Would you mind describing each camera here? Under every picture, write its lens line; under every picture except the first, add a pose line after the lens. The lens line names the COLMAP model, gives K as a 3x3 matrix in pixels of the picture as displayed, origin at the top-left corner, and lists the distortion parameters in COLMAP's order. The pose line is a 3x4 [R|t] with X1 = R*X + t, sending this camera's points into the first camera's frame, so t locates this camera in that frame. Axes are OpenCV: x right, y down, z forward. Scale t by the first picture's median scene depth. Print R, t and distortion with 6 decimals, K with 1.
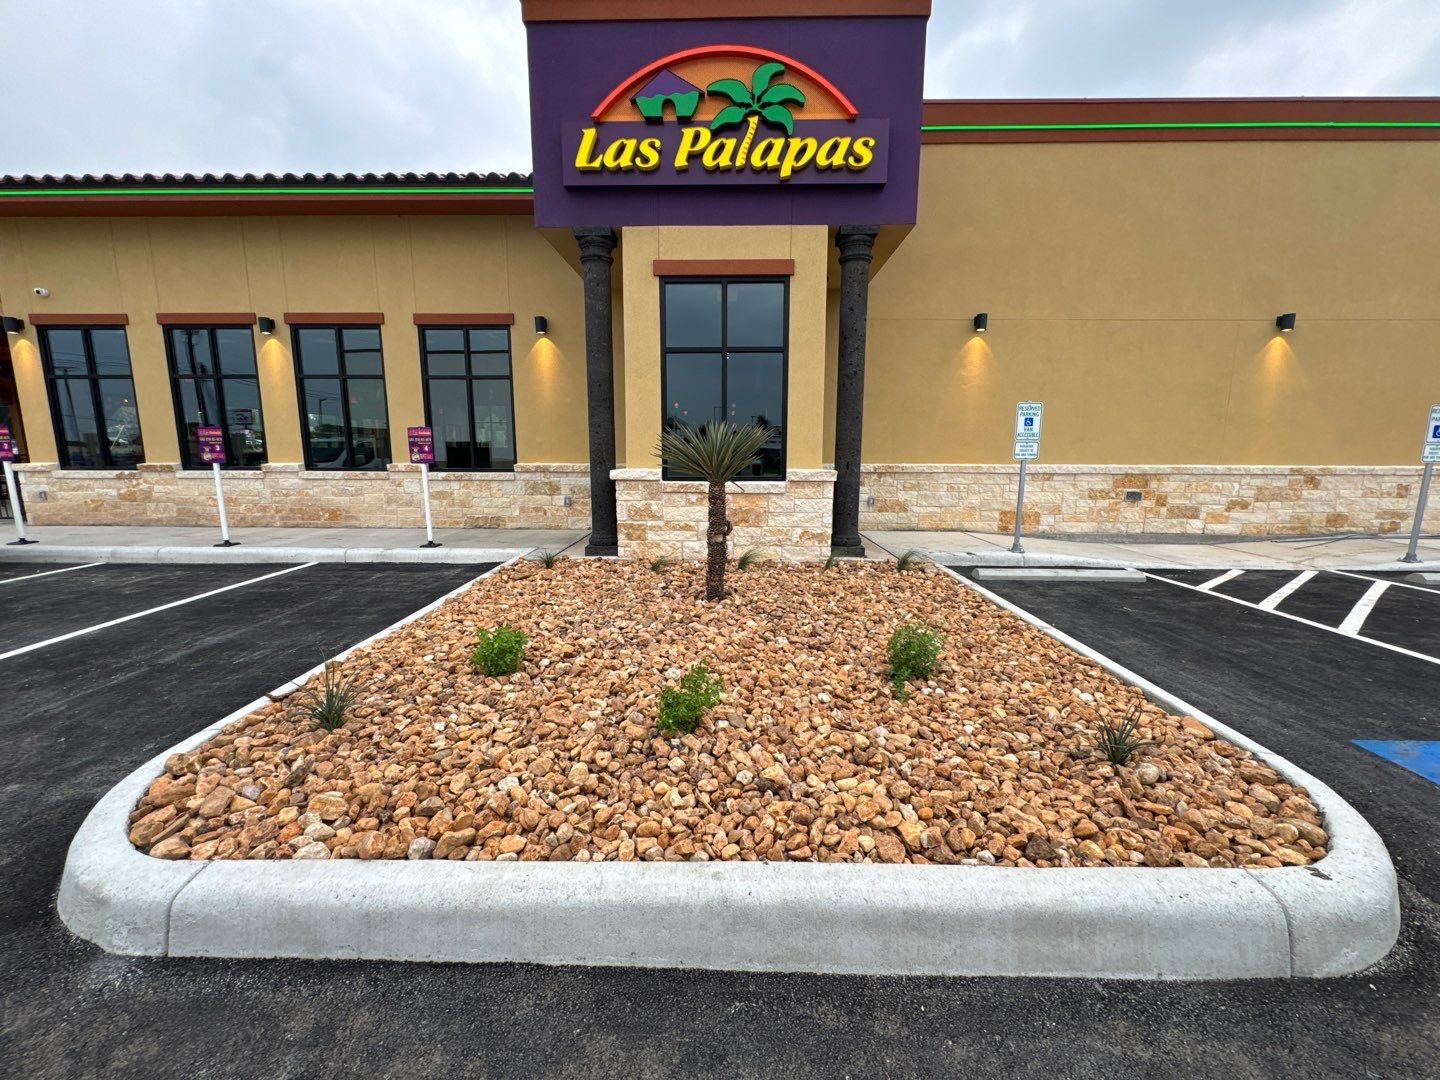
lens RADIAL K [[581.7, 0, 721.3], [0, 581.7, 540.0], [0, 0, 1]] dist [-0.000147, 0.000102]
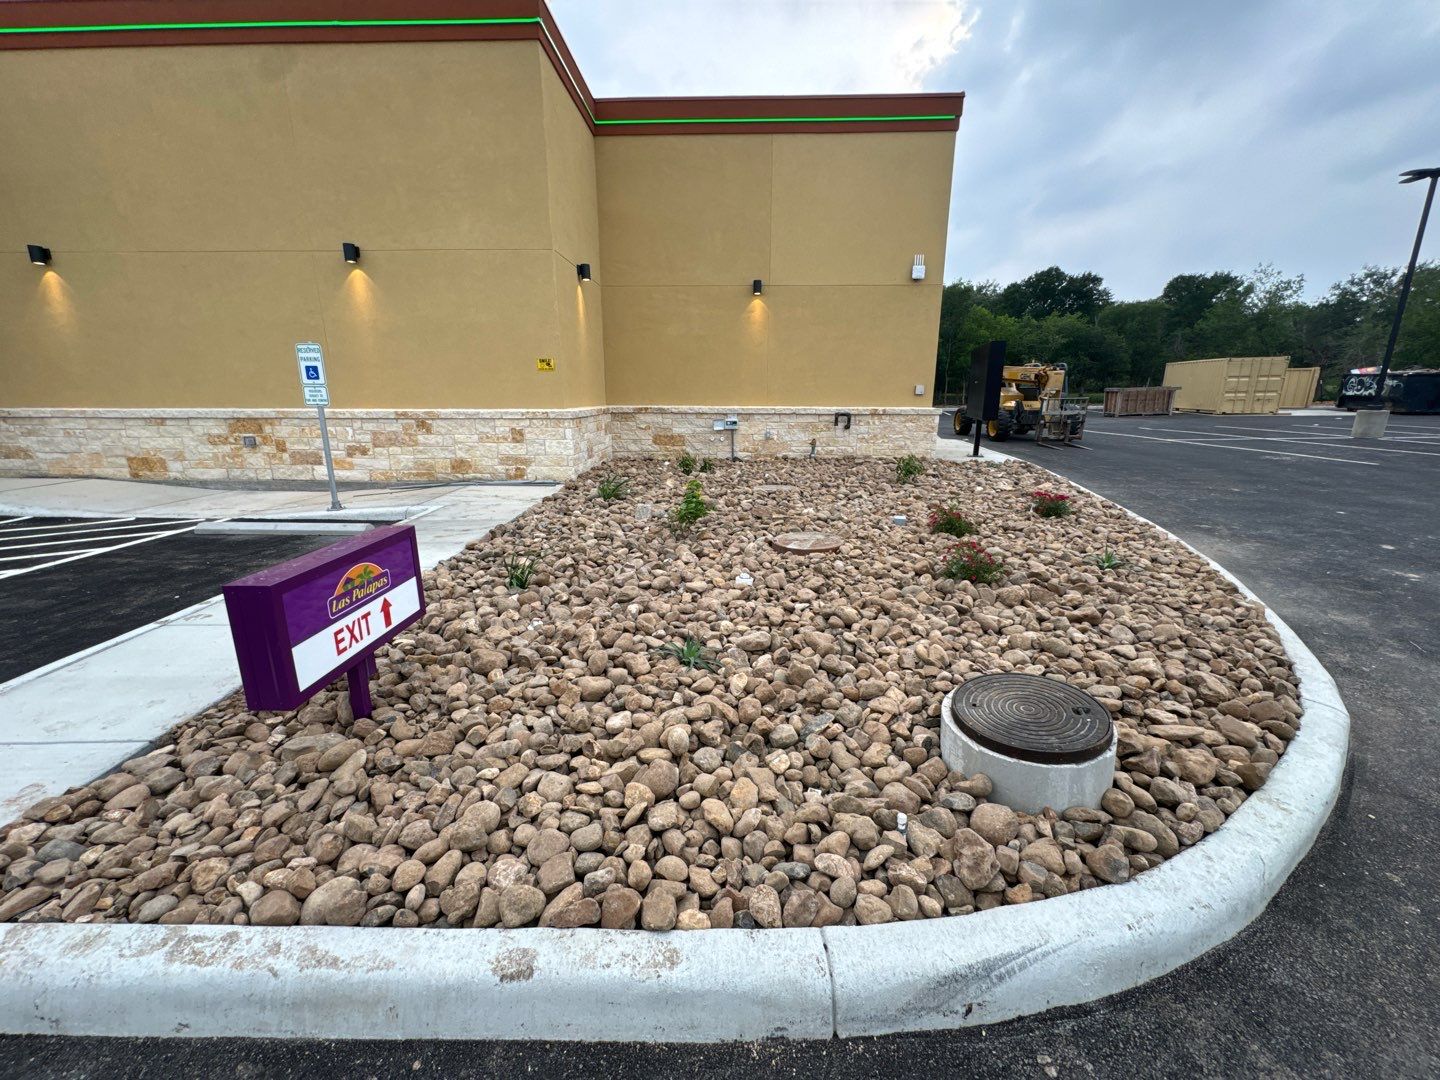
lens RADIAL K [[581.7, 0, 721.3], [0, 581.7, 545.5], [0, 0, 1]] dist [-0.000147, 0.000102]
pose [[0.999866, 0.001033, -0.016331, 1.511073], [0.000662, 0.994639, 0.103402, -0.002540], [0.016350, -0.103399, 0.994506, 0.027670]]
